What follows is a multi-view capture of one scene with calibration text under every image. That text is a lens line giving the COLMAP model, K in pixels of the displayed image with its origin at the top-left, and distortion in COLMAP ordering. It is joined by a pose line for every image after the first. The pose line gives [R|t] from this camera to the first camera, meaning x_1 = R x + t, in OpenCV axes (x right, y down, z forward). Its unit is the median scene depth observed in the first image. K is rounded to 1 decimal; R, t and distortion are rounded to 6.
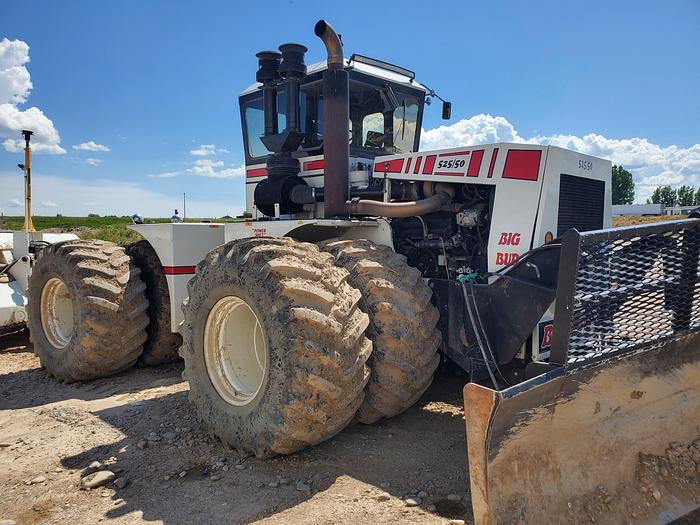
lens RADIAL K [[546.5, 0, 350.4], [0, 546.5, 263.1], [0, 0, 1]] dist [0.027021, -0.037816]
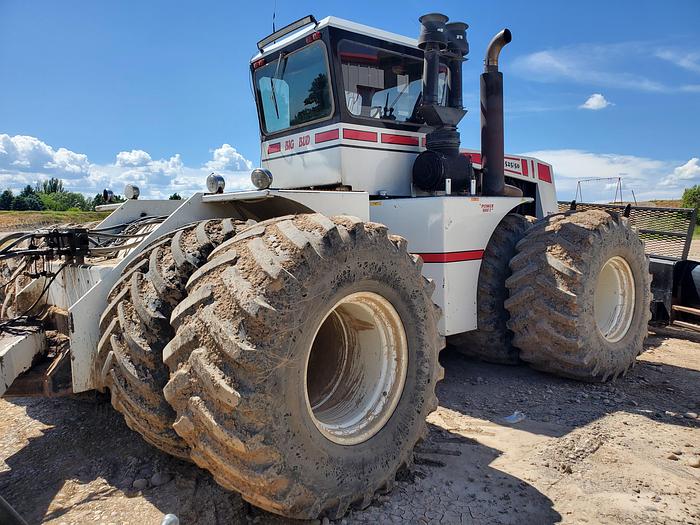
lens RADIAL K [[546.5, 0, 348.3], [0, 546.5, 259.1], [0, 0, 1]] dist [0.027021, -0.037816]
pose [[0.123228, -0.060578, 0.990528, -1.324874], [0.065543, 0.996453, 0.052787, -0.035578], [-0.990212, 0.058417, 0.126761, 1.249062]]
